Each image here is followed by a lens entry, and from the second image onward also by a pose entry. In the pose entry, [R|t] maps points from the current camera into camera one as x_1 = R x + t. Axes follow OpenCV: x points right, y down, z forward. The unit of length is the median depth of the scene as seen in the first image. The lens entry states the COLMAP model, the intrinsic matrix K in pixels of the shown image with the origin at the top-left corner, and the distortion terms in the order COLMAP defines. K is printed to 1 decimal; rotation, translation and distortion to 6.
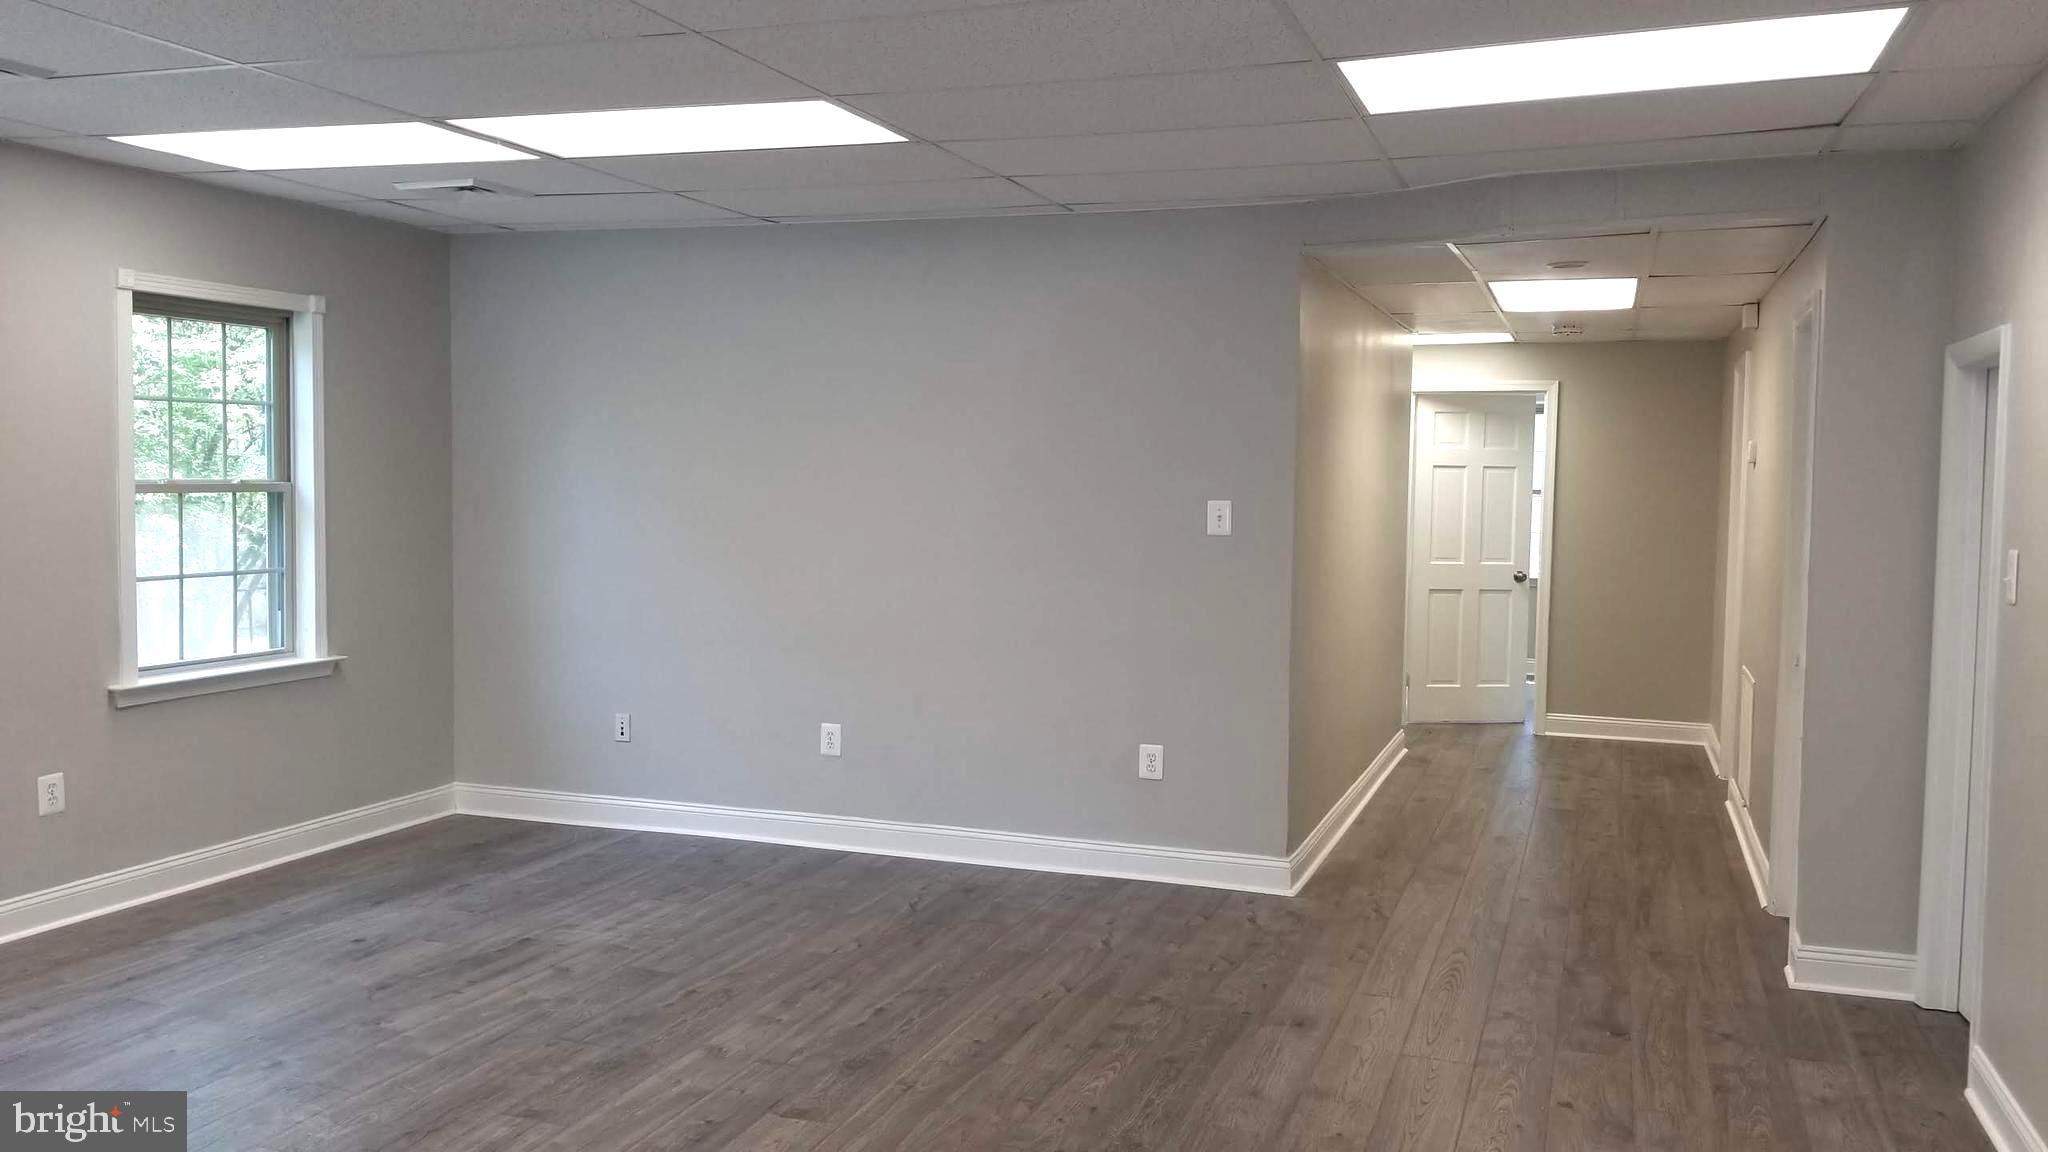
lens RADIAL K [[1590.1, 0, 1037.0], [0, 1590.1, 561.6], [0, 0, 1]] dist [0.110337, -0.225529]
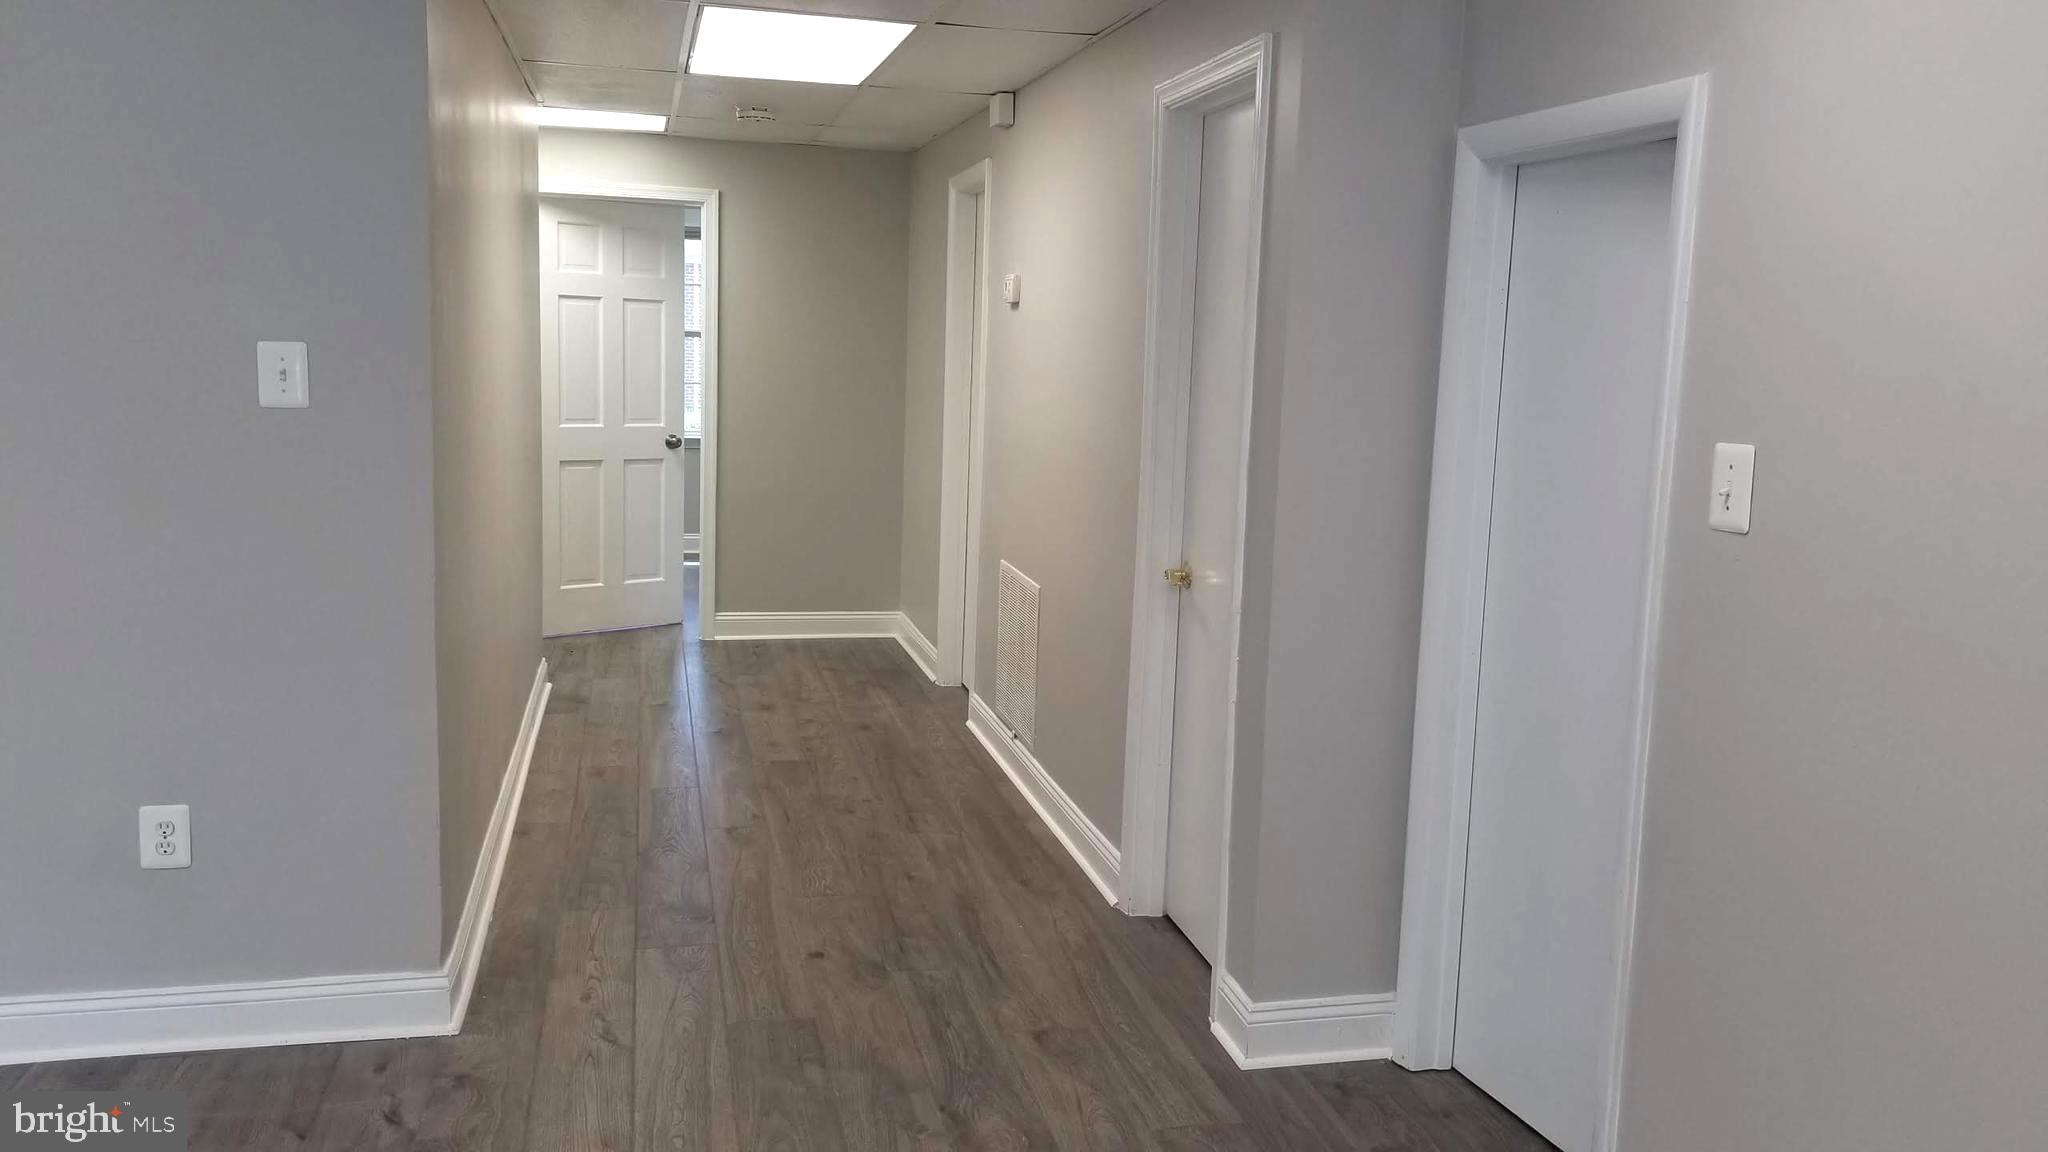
lens RADIAL K [[1590.1, 0, 1037.0], [0, 1590.1, 561.6], [0, 0, 1]] dist [0.110337, -0.225529]
pose [[0.834736, -0.062885, 0.547048, 0.018235], [0.008392, 0.994795, 0.101550, -0.011954], [-0.550586, -0.080177, 0.830919, 0.275692]]
